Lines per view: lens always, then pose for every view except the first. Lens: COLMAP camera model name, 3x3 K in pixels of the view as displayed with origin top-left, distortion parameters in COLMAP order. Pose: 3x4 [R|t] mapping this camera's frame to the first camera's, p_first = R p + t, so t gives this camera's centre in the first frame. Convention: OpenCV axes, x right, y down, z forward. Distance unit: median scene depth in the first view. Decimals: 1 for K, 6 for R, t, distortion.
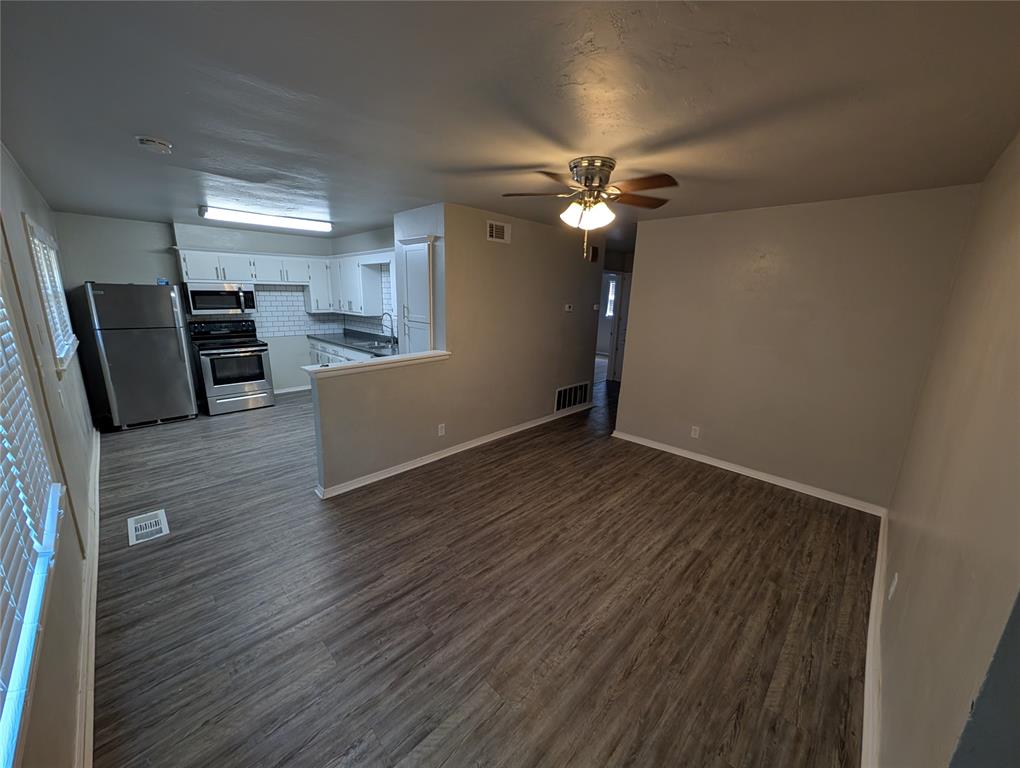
lens RADIAL K [[387.6, 0, 507.5], [0, 387.6, 384.0], [0, 0, 1]] dist [0.003145, 0.000312]
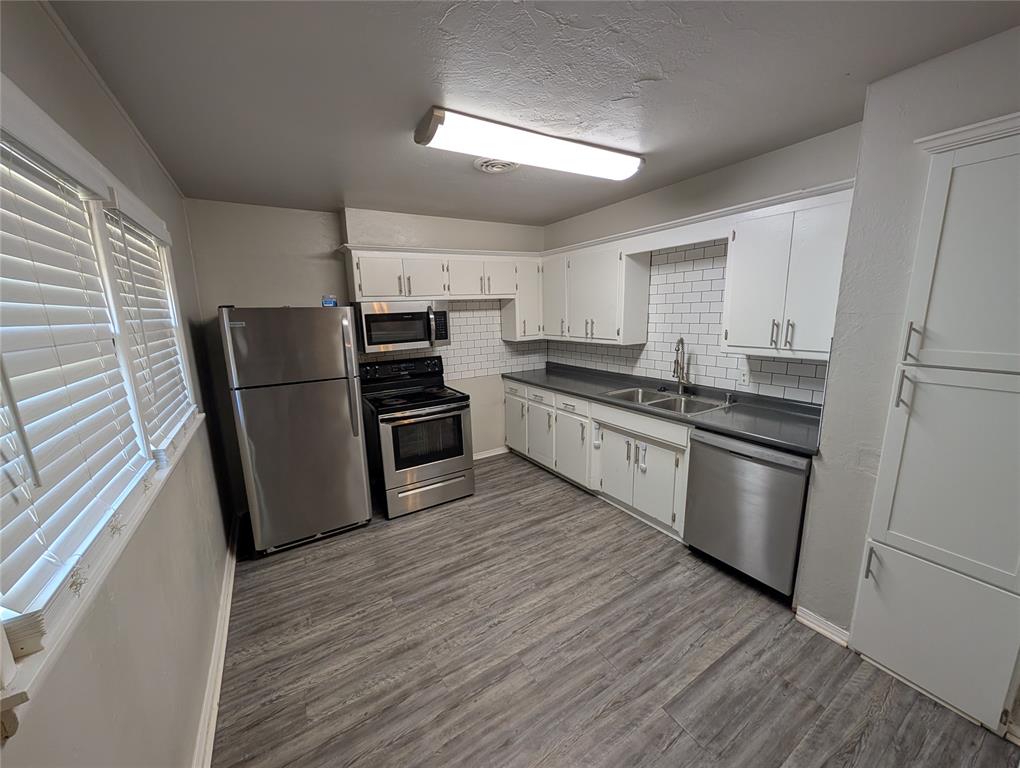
lens RADIAL K [[387.6, 0, 507.6], [0, 387.6, 384.6], [0, 0, 1]] dist [0.003145, 0.000312]
pose [[0.971099, -0.004072, -0.238642, -0.357001], [-0.004960, 0.999294, -0.037232, -0.085391], [0.238626, 0.037339, 0.970394, 0.365593]]
